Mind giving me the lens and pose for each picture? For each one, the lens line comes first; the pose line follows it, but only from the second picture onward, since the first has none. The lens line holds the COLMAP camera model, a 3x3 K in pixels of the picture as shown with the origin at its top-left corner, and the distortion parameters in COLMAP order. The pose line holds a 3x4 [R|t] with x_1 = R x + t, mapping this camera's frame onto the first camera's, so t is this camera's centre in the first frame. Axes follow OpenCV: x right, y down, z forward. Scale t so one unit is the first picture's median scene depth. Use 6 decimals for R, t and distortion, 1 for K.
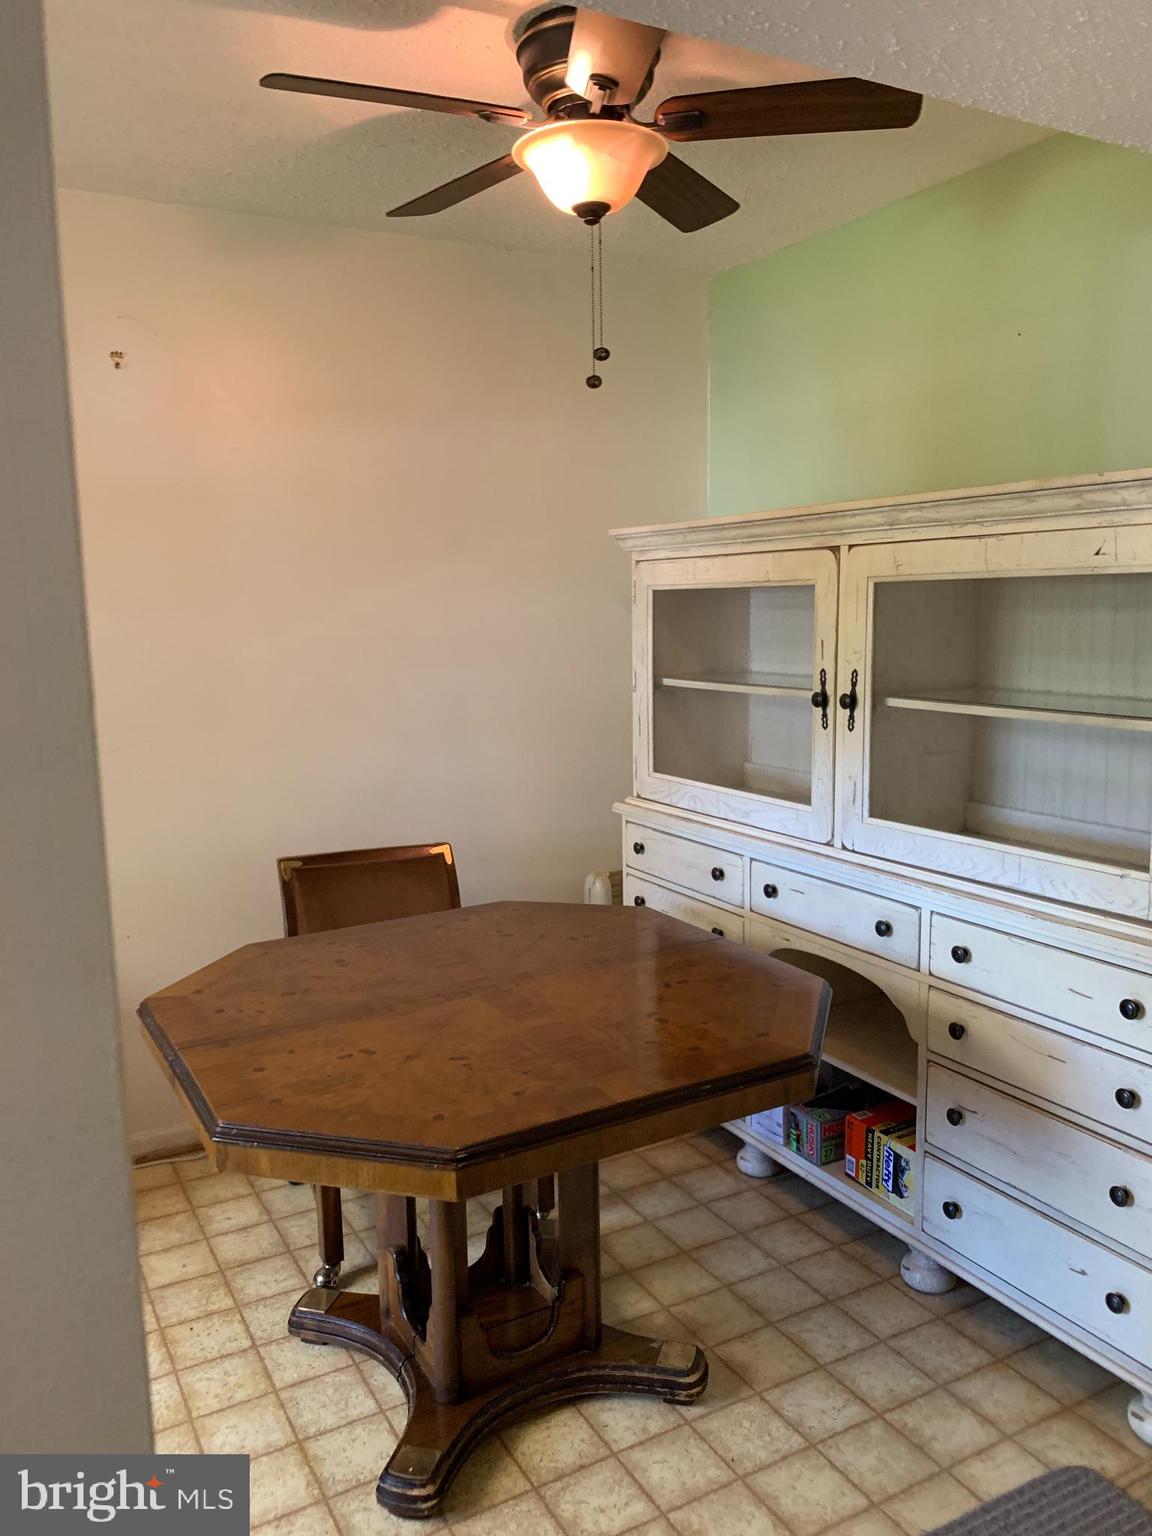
lens RADIAL K [[1181.7, 0, 576.5], [0, 1181.7, 771.0], [0, 0, 1]] dist [0.047251, -0.079905]
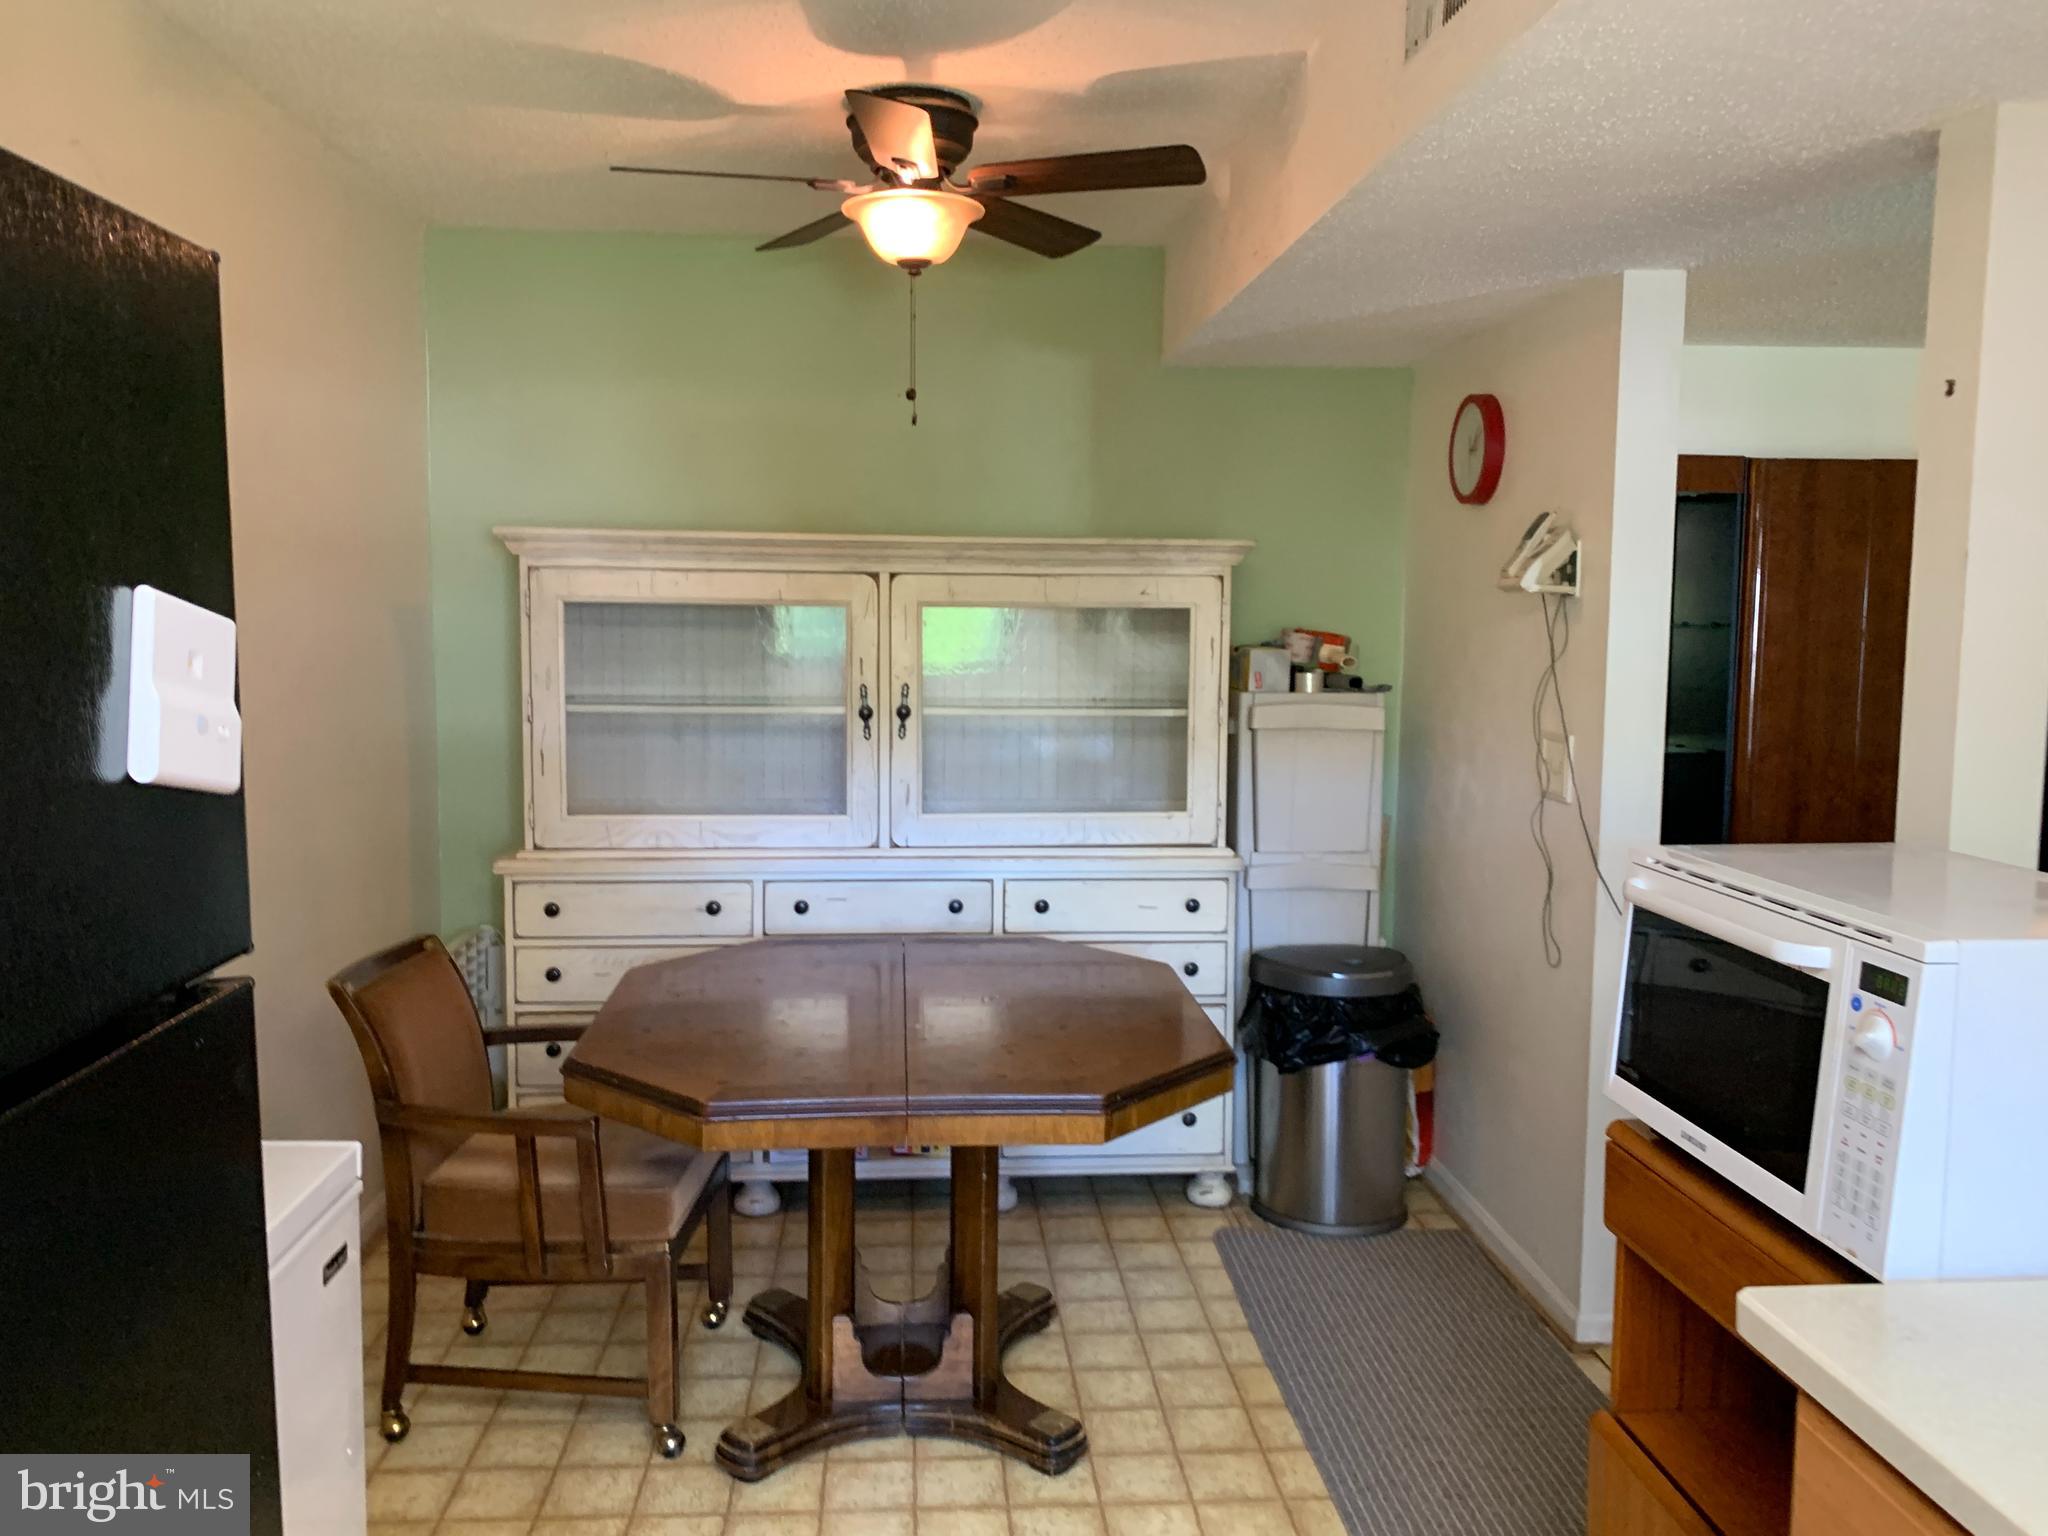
lens RADIAL K [[1575.7, 0, 1034.6], [0, 1575.7, 758.8], [0, 0, 1]] dist [0.047251, -0.079905]
pose [[0.414502, -0.067220, 0.907562, -1.087508], [0.112382, 0.993416, 0.022251, -0.035415], [-0.903083, 0.092770, 0.419327, 0.282532]]
